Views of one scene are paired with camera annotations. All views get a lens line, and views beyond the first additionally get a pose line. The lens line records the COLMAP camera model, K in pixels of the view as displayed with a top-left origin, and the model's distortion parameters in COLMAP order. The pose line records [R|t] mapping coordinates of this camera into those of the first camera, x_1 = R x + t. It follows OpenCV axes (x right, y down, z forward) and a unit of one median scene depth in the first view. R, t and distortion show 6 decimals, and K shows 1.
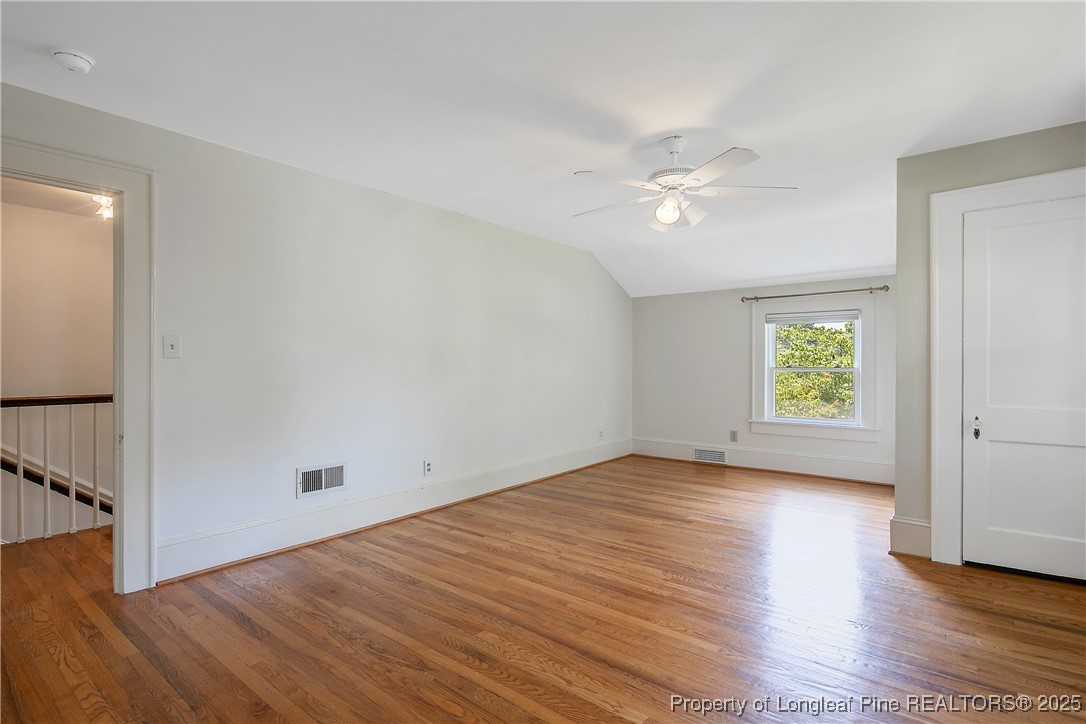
lens RADIAL K [[513.8, 0, 543.0], [0, 513.8, 362.0], [0, 0, 1]] dist [0.000628, -0.000745]
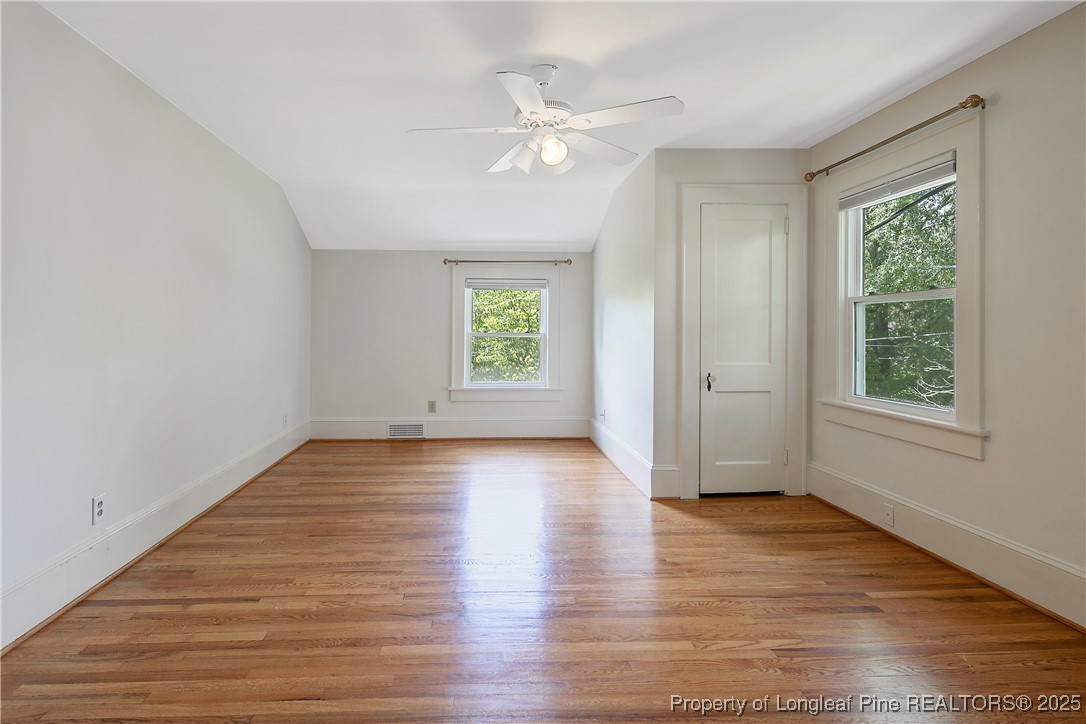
lens RADIAL K [[549.5, 0, 559.0], [0, 549.5, 323.7], [0, 0, 1]] dist [0.002277, -0.002036]
pose [[0.767327, 0.007587, 0.641211, -0.242563], [-0.003002, 0.999962, -0.008240, 0.001868], [-0.641249, 0.004398, 0.767320, 0.214682]]
